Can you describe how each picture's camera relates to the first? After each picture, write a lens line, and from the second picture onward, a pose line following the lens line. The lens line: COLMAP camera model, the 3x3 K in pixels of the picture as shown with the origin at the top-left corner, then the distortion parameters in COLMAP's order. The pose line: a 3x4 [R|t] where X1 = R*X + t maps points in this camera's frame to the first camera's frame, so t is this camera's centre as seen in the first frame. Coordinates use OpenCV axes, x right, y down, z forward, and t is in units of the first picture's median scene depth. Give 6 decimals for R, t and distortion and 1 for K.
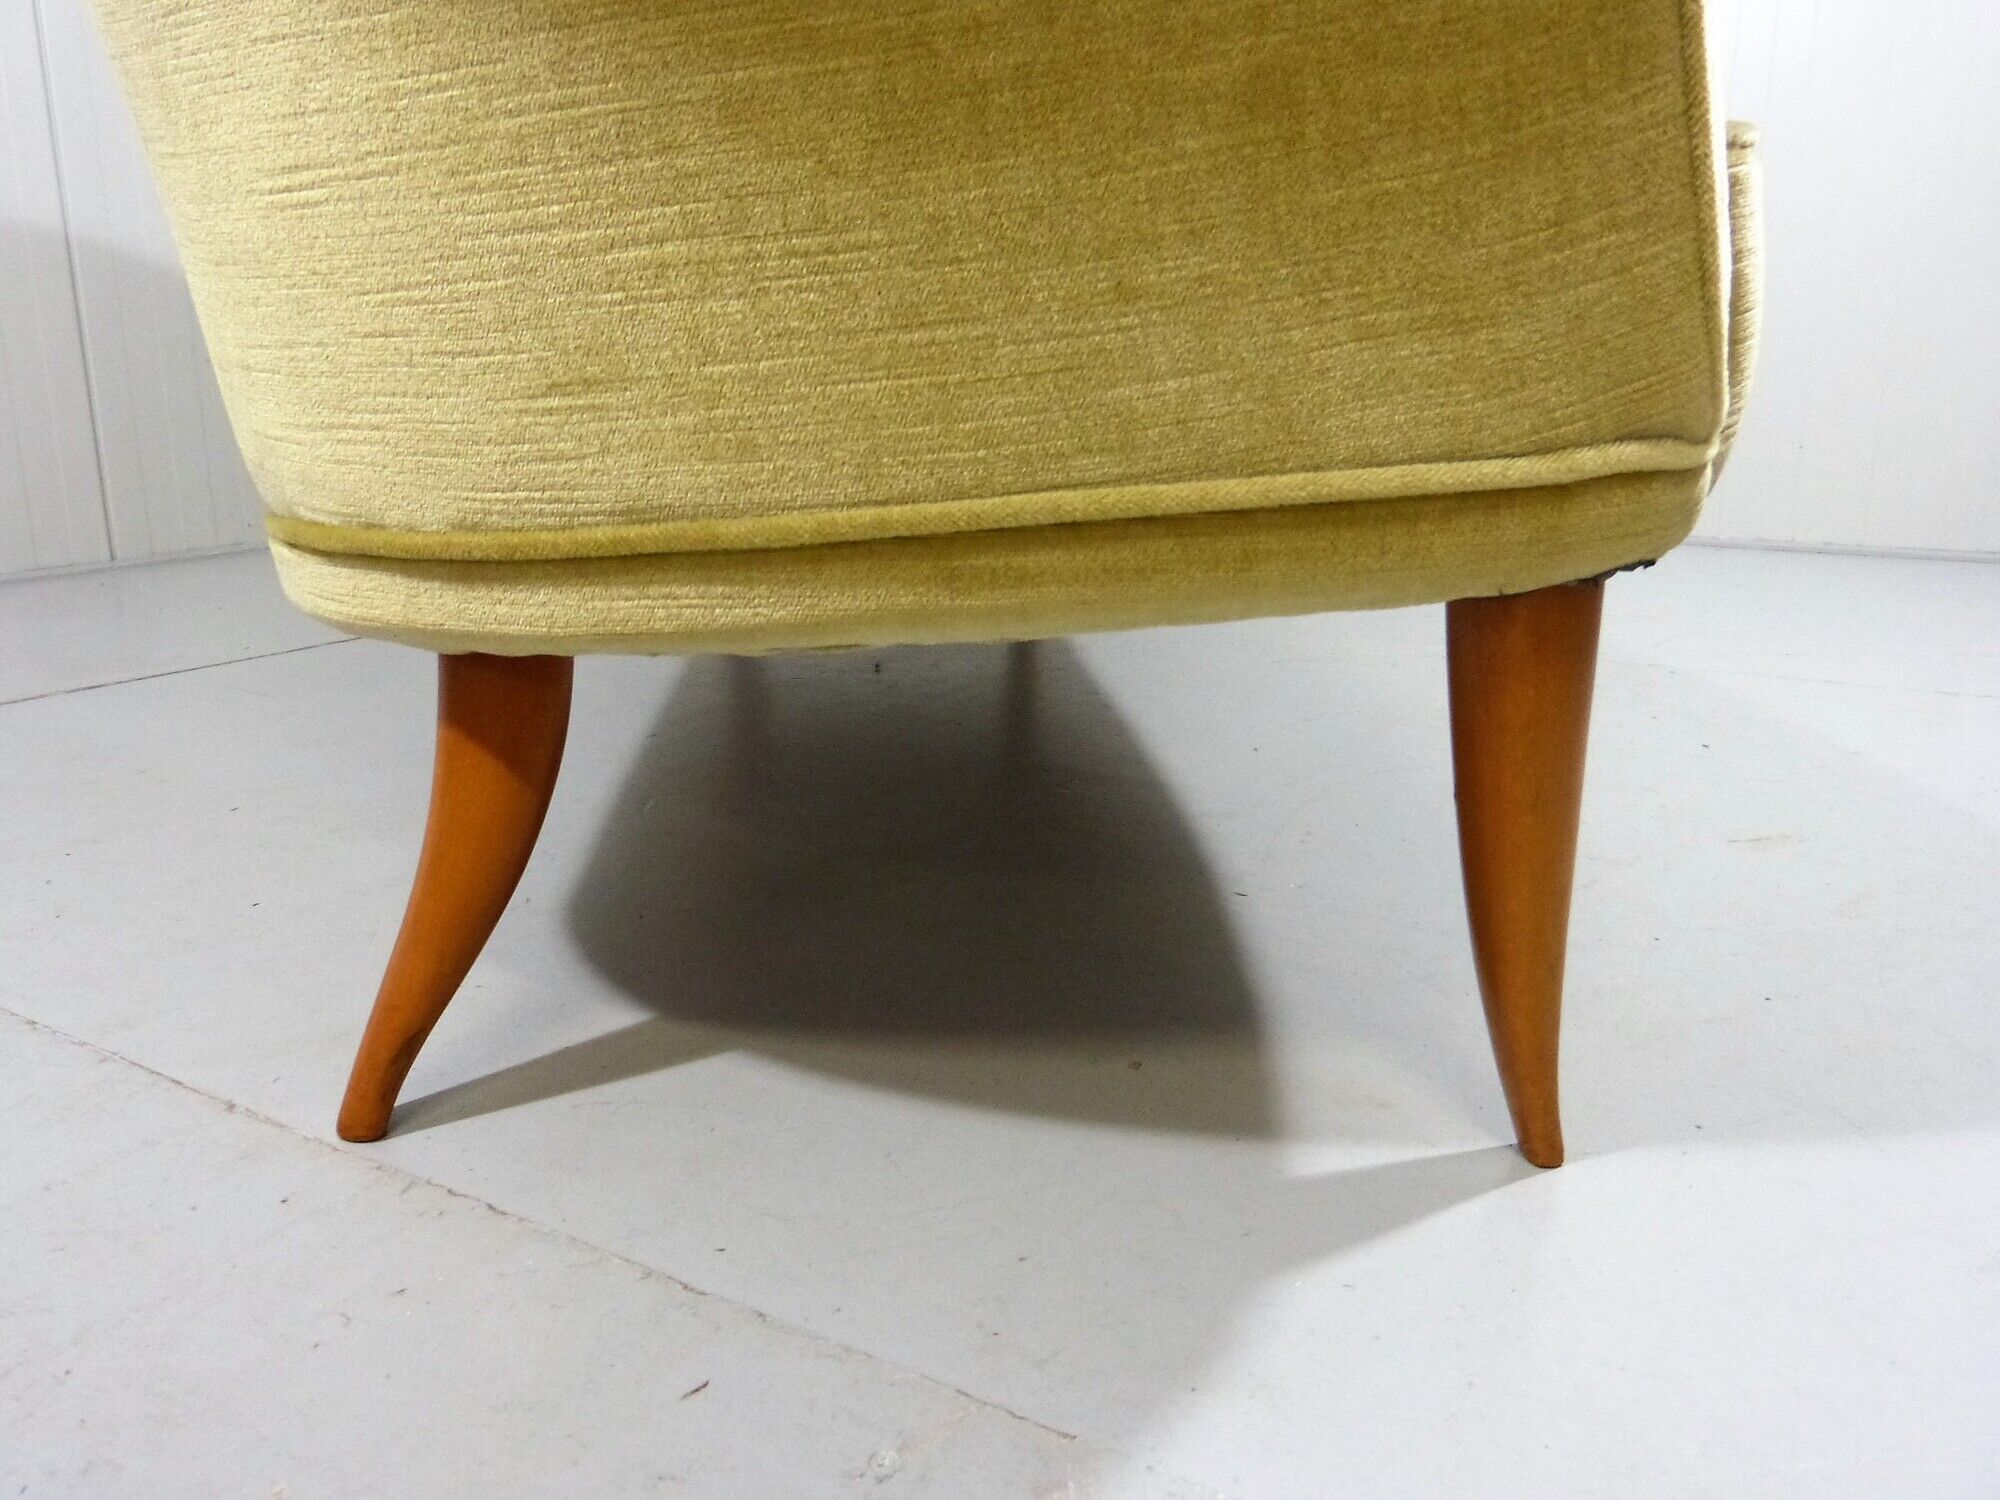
lens RADIAL K [[1537.3, 0, 989.8], [0, 1537.3, 743.8], [0, 0, 1]] dist [-0.014438, -0.002538]
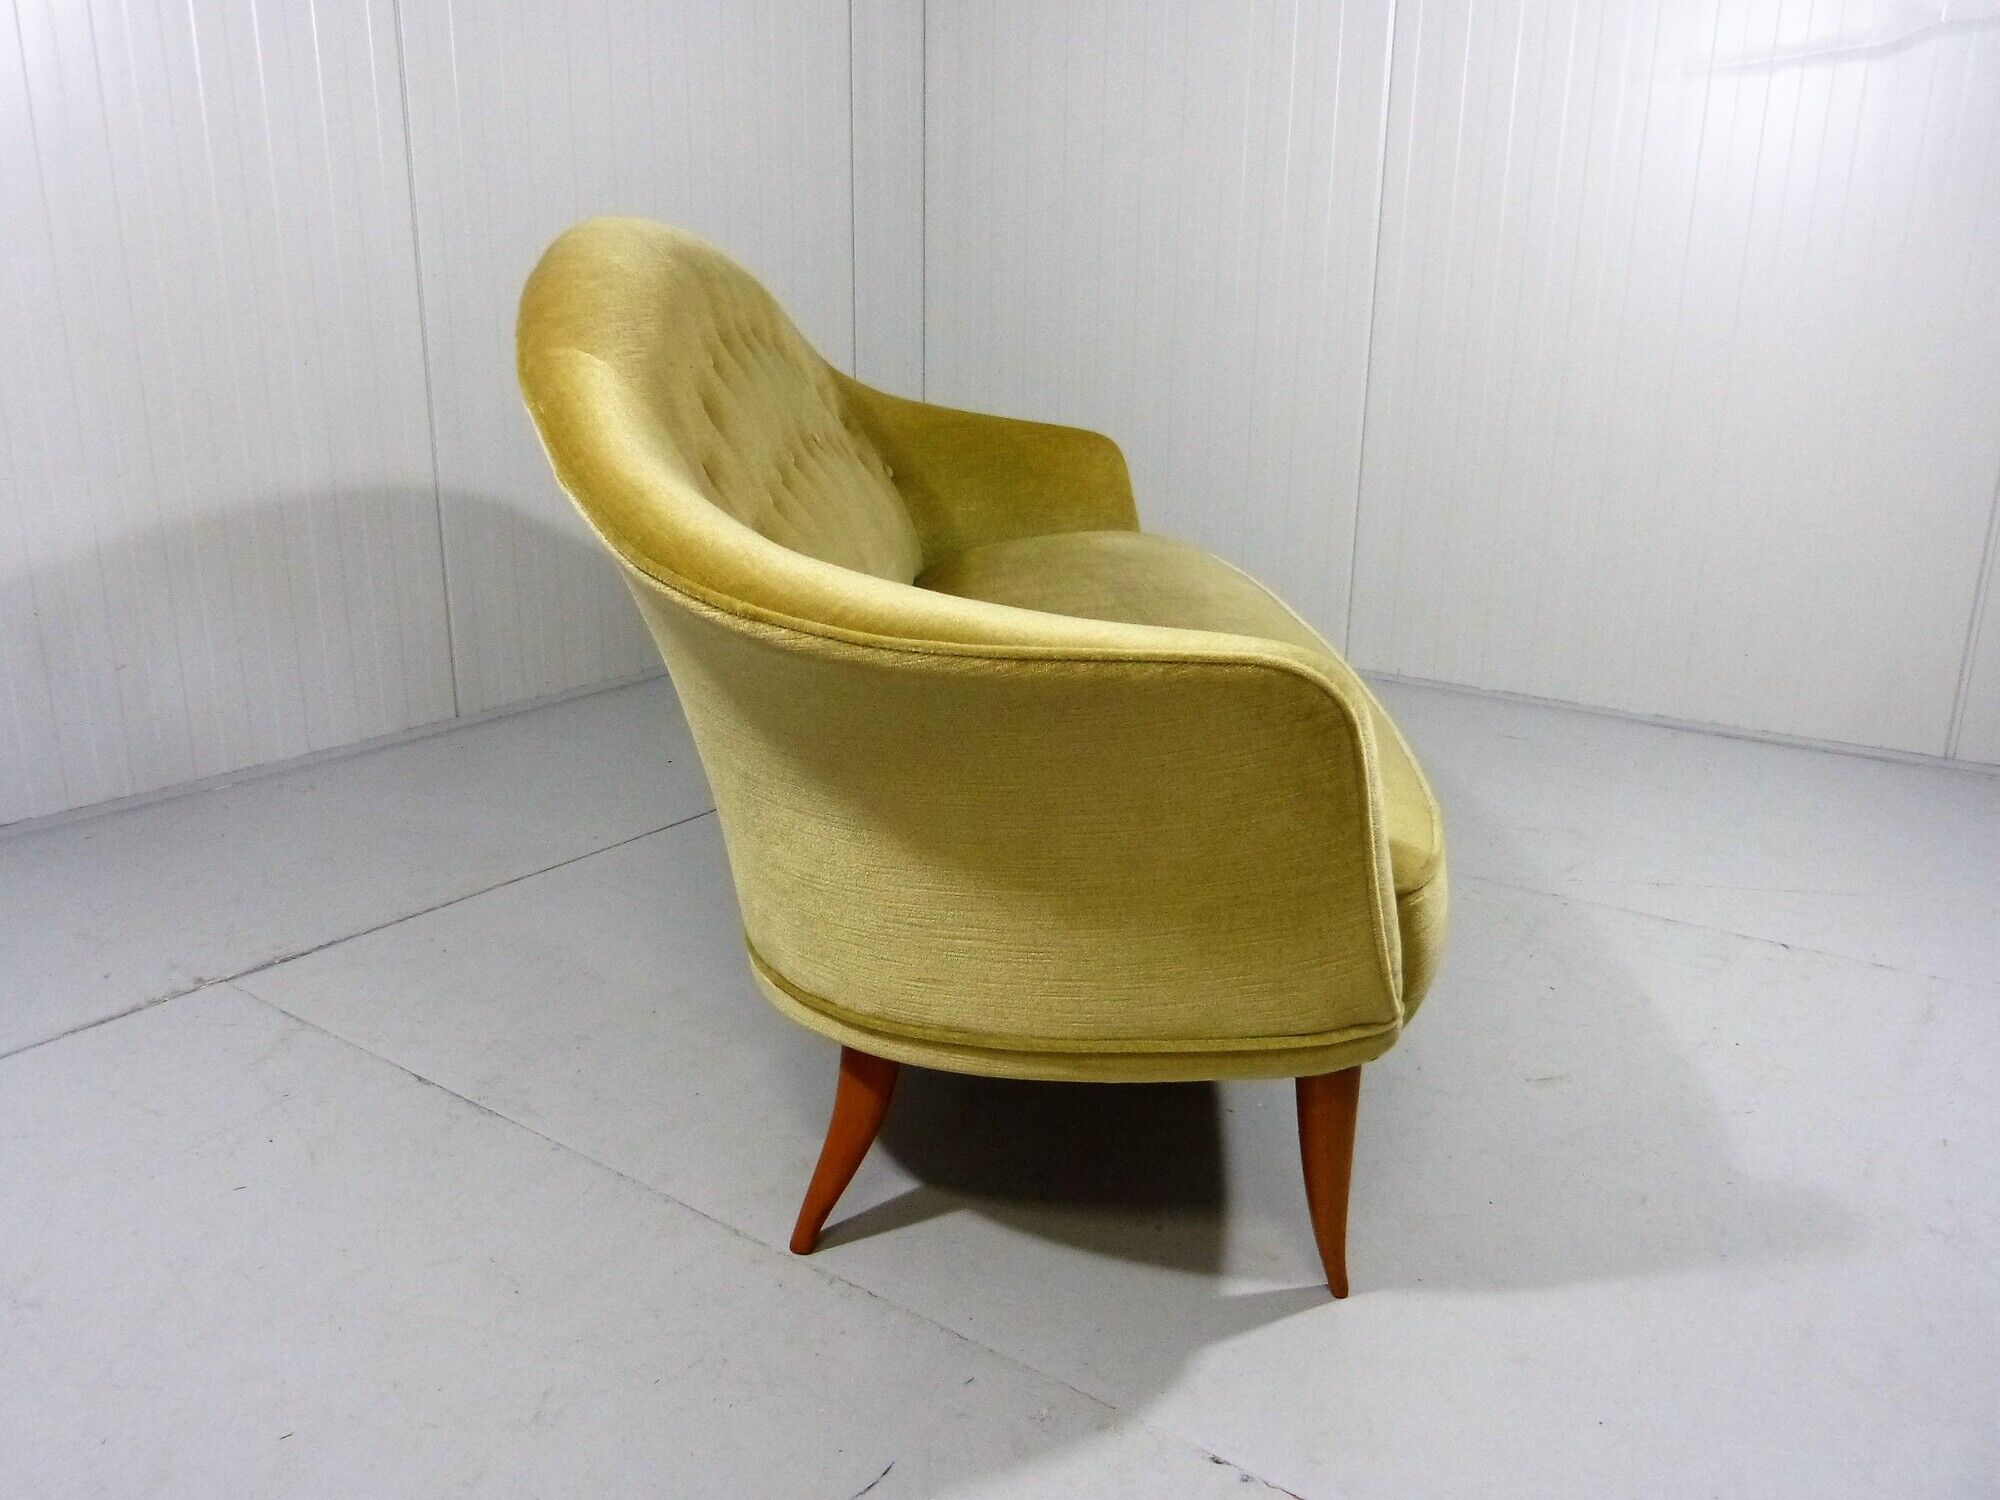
lens RADIAL K [[1519.4, 0, 993.4], [0, 1519.4, 745.1], [0, 0, 1]] dist [-0.021985, 0.002255]
pose [[0.997152, 0.031747, -0.068416, -0.011505], [-0.029430, 0.998967, 0.034613, -0.697754], [0.069444, -0.032501, 0.997056, -1.421561]]
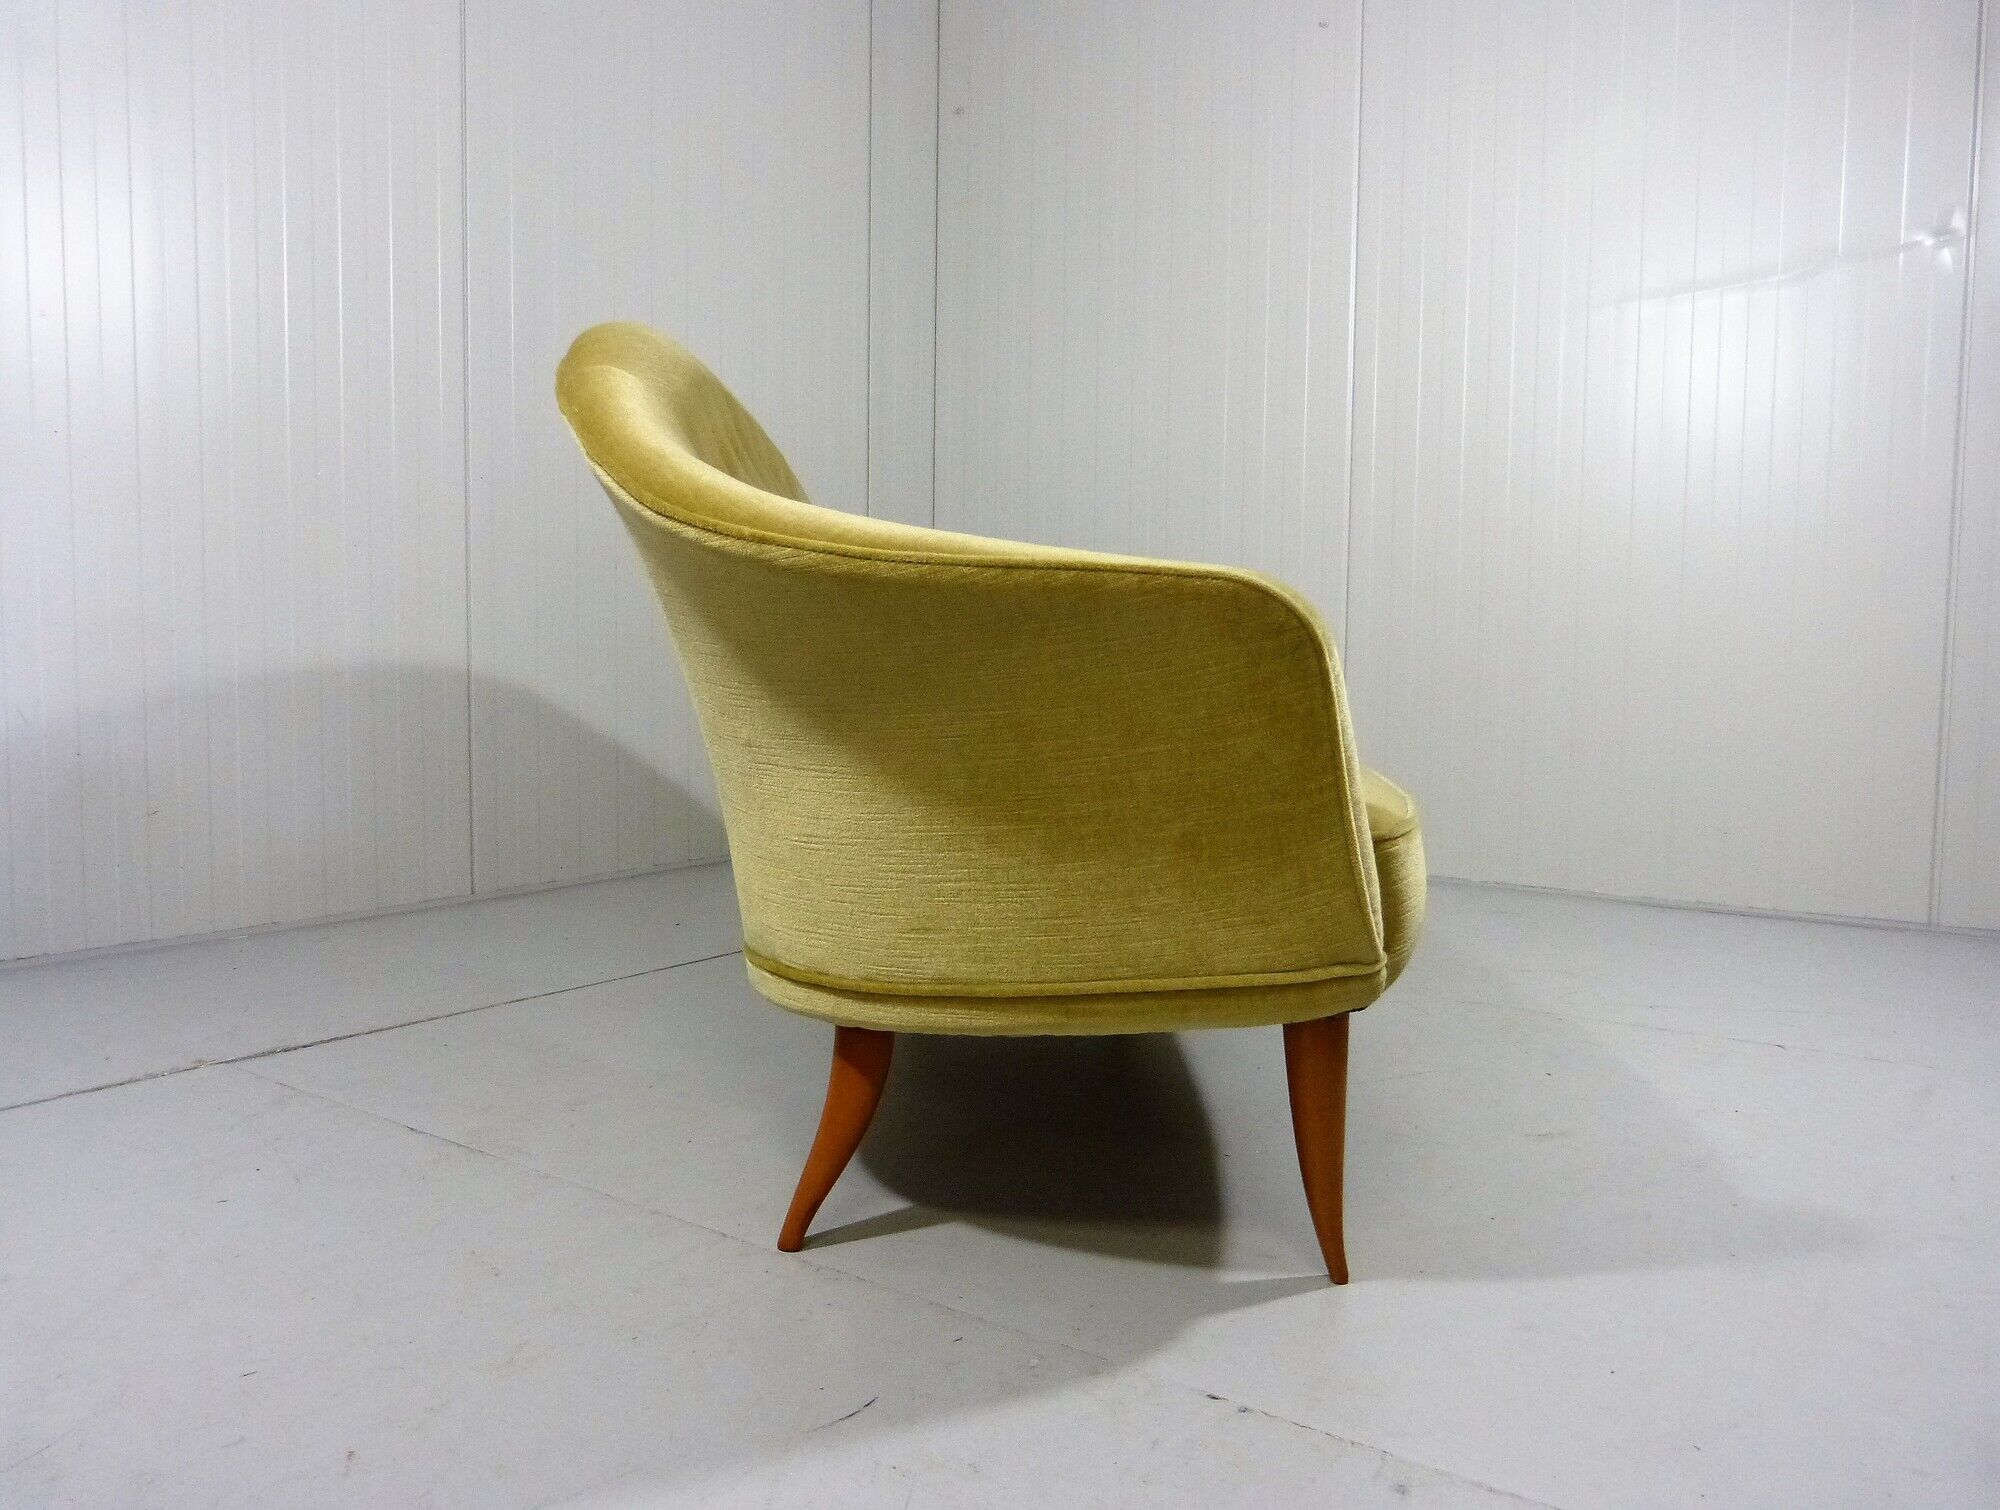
lens RADIAL K [[1490.9, 0, 1000.0], [0, 1490.9, 755.0], [0, 0, 1]] dist [-0.022130, 0.003145]
pose [[0.997000, 0.016234, -0.075686, 0.041372], [-0.029377, 0.983964, -0.175929, -0.087918], [0.071617, 0.177625, 0.981489, -1.455466]]
